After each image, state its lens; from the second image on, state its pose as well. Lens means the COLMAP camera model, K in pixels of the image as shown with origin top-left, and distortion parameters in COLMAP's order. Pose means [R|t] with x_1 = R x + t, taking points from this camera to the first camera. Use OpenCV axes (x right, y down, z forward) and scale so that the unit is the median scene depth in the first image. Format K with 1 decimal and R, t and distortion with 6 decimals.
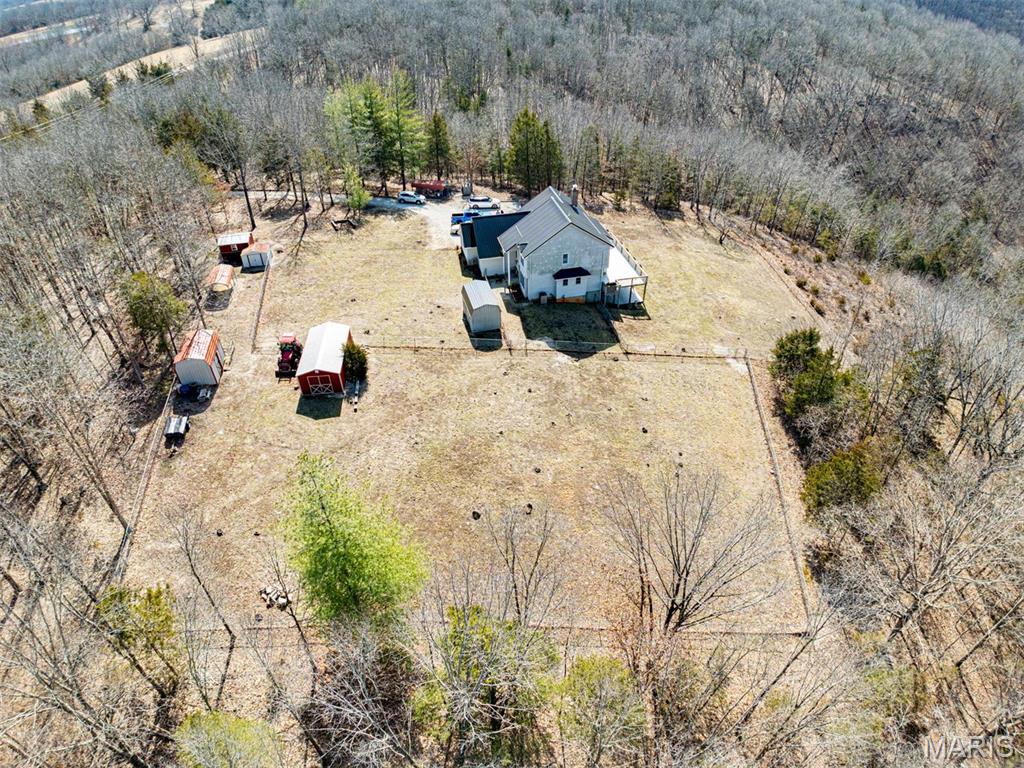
lens RADIAL K [[722.7, 0, 512.0], [0, 722.7, 384.0], [0, 0, 1]] dist [0.005409, -0.000058]
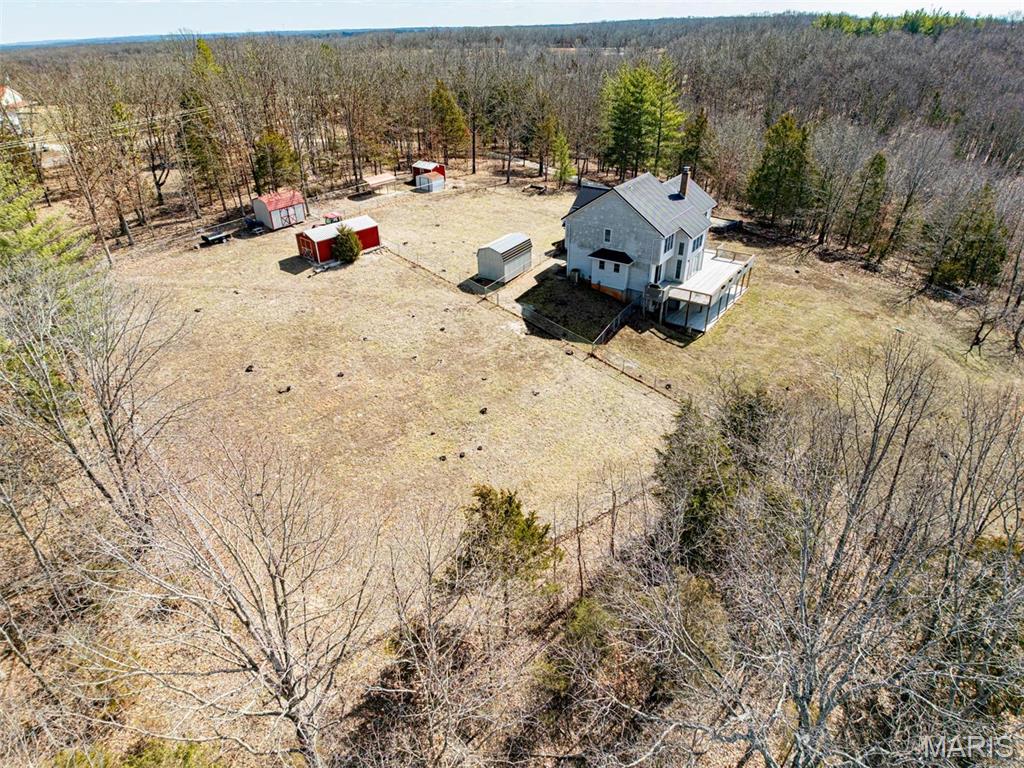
lens RADIAL K [[722.7, 0, 512.0], [0, 722.7, 384.0], [0, 0, 1]] dist [0.005409, -0.000058]
pose [[0.590749, 0.347899, -0.727998, 0.675393], [-0.466406, 0.883489, 0.043731, -0.009186], [0.658393, 0.313709, 0.684183, 0.422974]]
